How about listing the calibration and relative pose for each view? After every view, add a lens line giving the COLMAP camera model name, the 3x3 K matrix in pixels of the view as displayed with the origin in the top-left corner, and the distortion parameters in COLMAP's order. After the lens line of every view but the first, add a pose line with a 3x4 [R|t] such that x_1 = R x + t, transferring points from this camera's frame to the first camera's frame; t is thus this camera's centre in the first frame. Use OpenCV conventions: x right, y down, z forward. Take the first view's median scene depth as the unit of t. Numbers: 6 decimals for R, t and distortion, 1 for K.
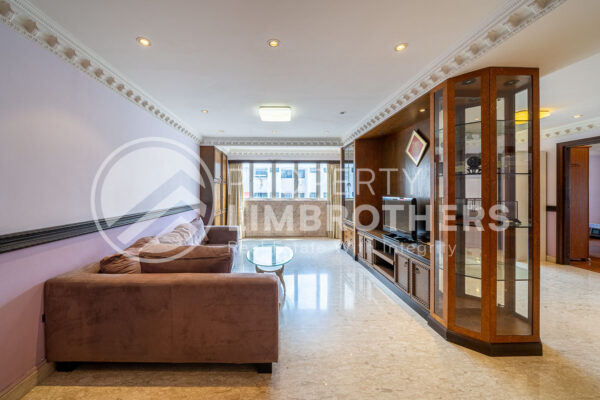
lens RADIAL K [[233.8, 0, 294.9], [0, 233.8, 194.4], [0, 0, 1]] dist [-0.001658, -0.000868]
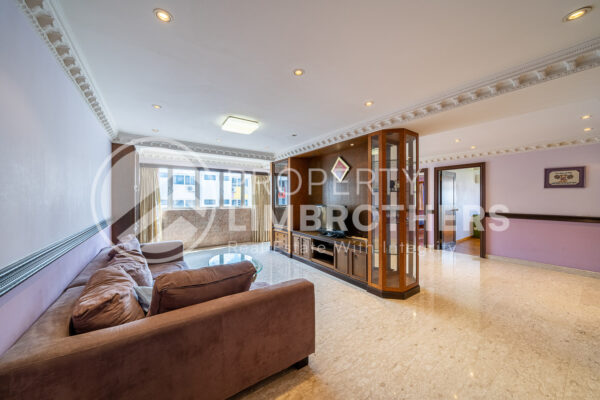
lens RADIAL K [[212.1, 0, 296.5], [0, 212.1, 200.8], [0, 0, 1]] dist [-0.000529, -0.000064]
pose [[0.830470, -0.007442, 0.557013, -0.500349], [0.004491, 0.999968, 0.006665, -0.028310], [-0.557045, -0.003034, 0.830477, 0.120786]]
